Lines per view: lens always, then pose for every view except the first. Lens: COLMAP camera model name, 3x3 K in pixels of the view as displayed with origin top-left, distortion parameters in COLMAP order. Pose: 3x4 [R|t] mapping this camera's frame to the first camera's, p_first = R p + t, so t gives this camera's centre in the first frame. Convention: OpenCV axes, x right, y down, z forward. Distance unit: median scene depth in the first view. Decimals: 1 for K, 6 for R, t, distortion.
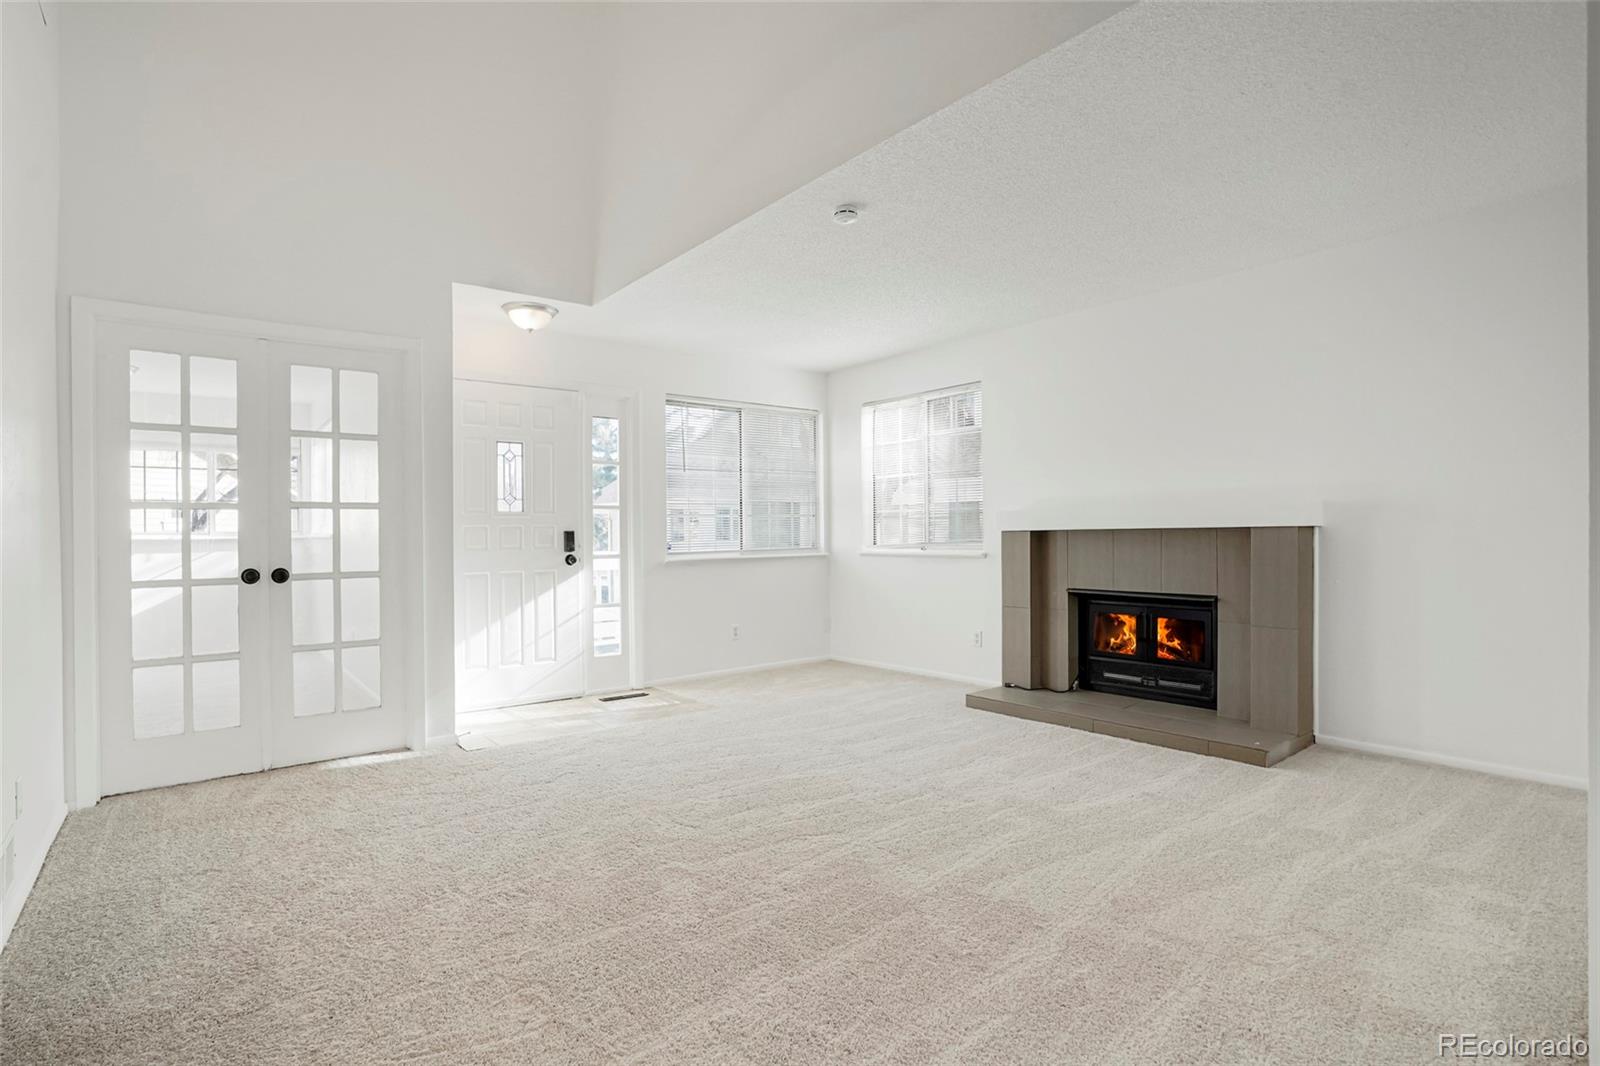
lens RADIAL K [[804.5, 0, 799.3], [0, 804.5, 544.7], [0, 0, 1]] dist [0.002574, 0.002546]
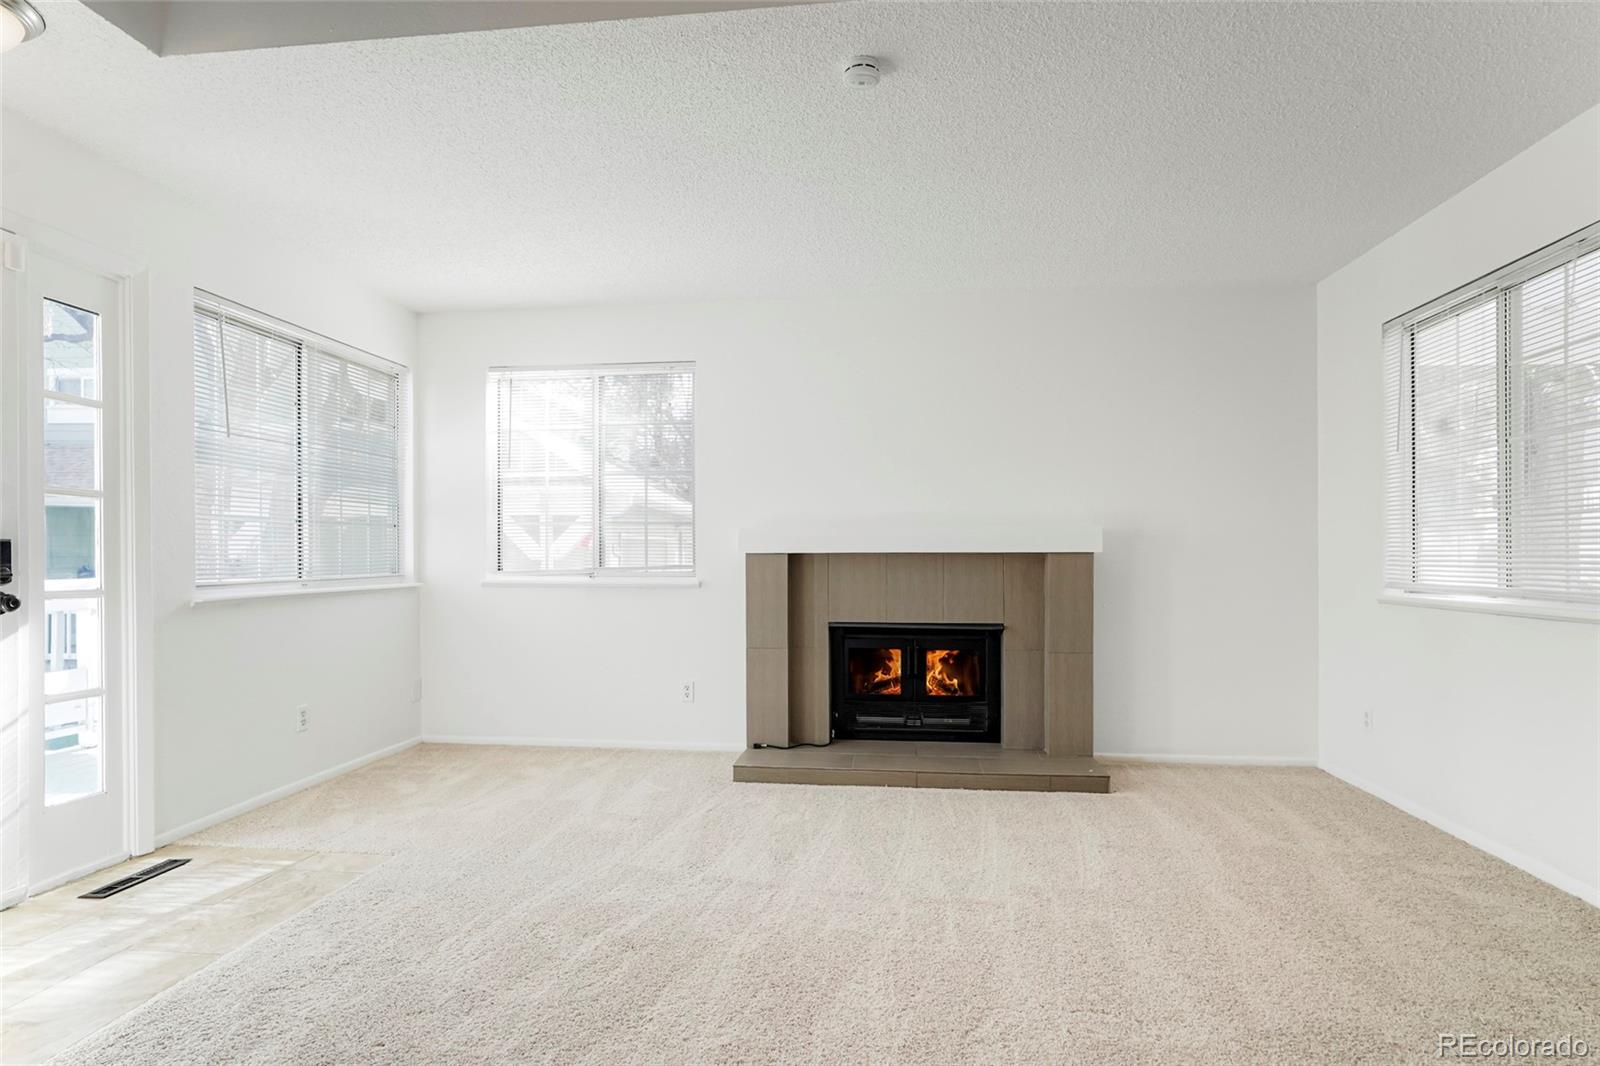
lens RADIAL K [[871.2, 0, 787.0], [0, 871.2, 573.3], [0, 0, 1]] dist [-0.015852, 0.006158]
pose [[0.711887, -0.000010, 0.702294, -0.348583], [-0.001120, 0.999999, 0.001149, 0.001637], [-0.702293, -0.001605, 0.711886, 0.384163]]
